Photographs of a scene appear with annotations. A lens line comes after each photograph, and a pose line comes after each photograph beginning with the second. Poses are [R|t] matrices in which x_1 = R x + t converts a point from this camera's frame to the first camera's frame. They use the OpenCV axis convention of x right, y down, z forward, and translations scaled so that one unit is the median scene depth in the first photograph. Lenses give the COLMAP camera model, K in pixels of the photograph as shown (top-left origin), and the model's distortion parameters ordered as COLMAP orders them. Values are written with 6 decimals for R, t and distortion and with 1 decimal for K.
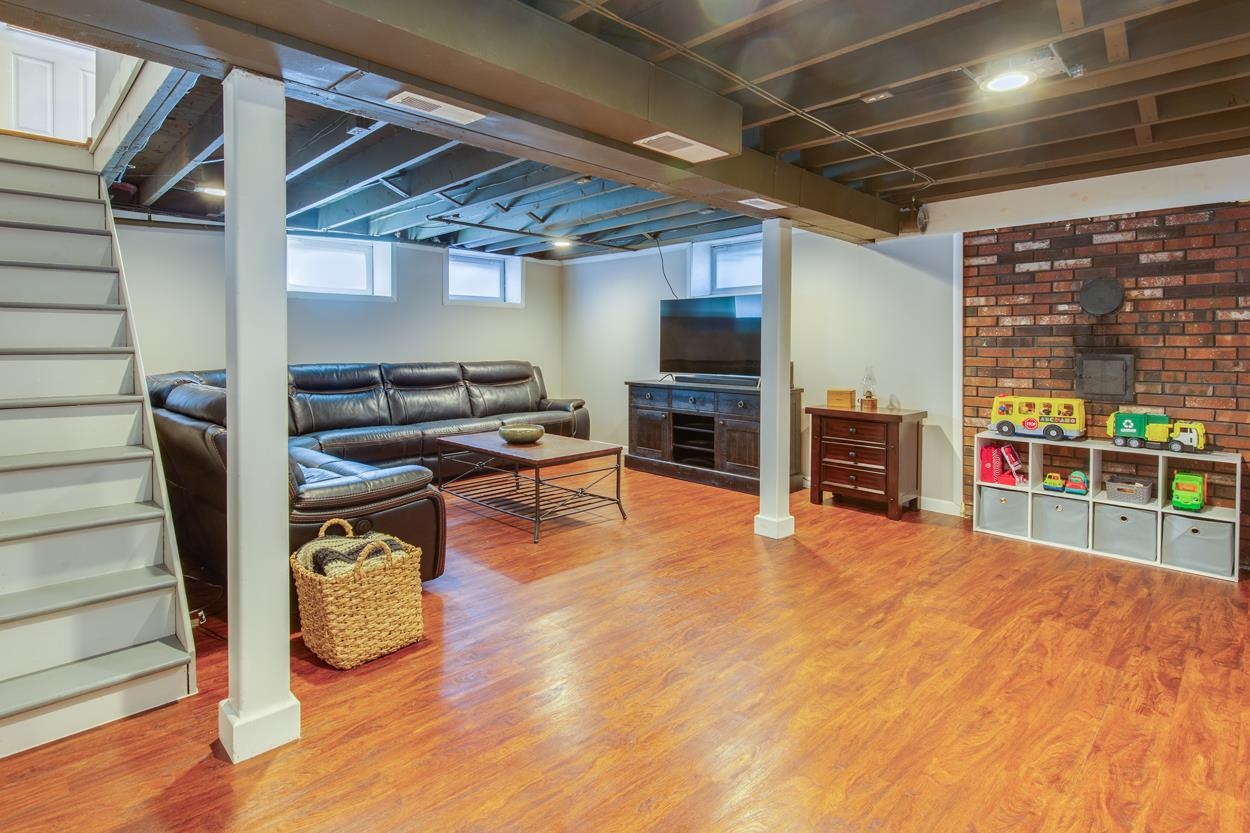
lens RADIAL K [[640.2, 0, 639.8], [0, 640.2, 356.5], [0, 0, 1]] dist [-0.001898, -0.000189]
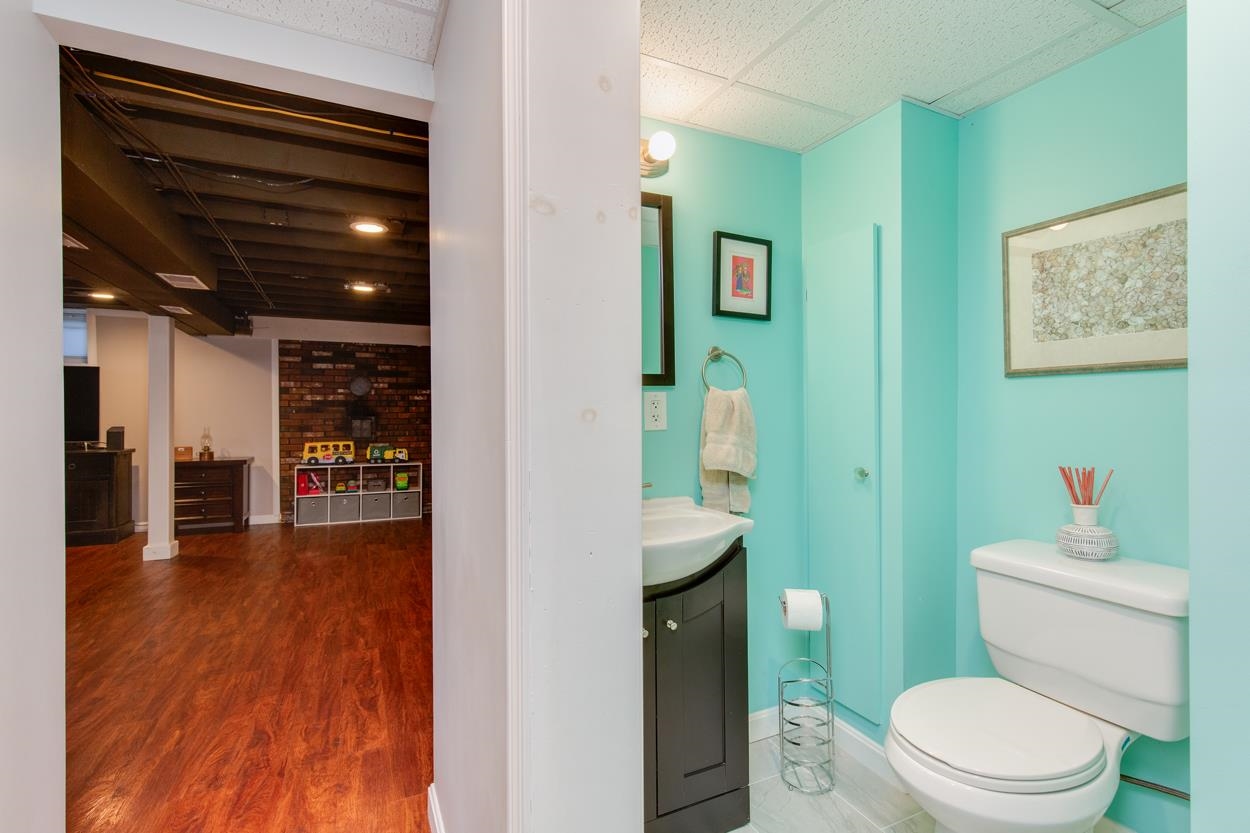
lens RADIAL K [[569.1, 0, 619.2], [0, 569.1, 410.4], [0, 0, 1]] dist [0.008720, -0.000897]
pose [[0.351837, 0.000142, 0.936061, -0.564415], [0.018292, 0.999808, -0.007027, 0.004095], [-0.935882, 0.019595, 0.351767, -0.290039]]
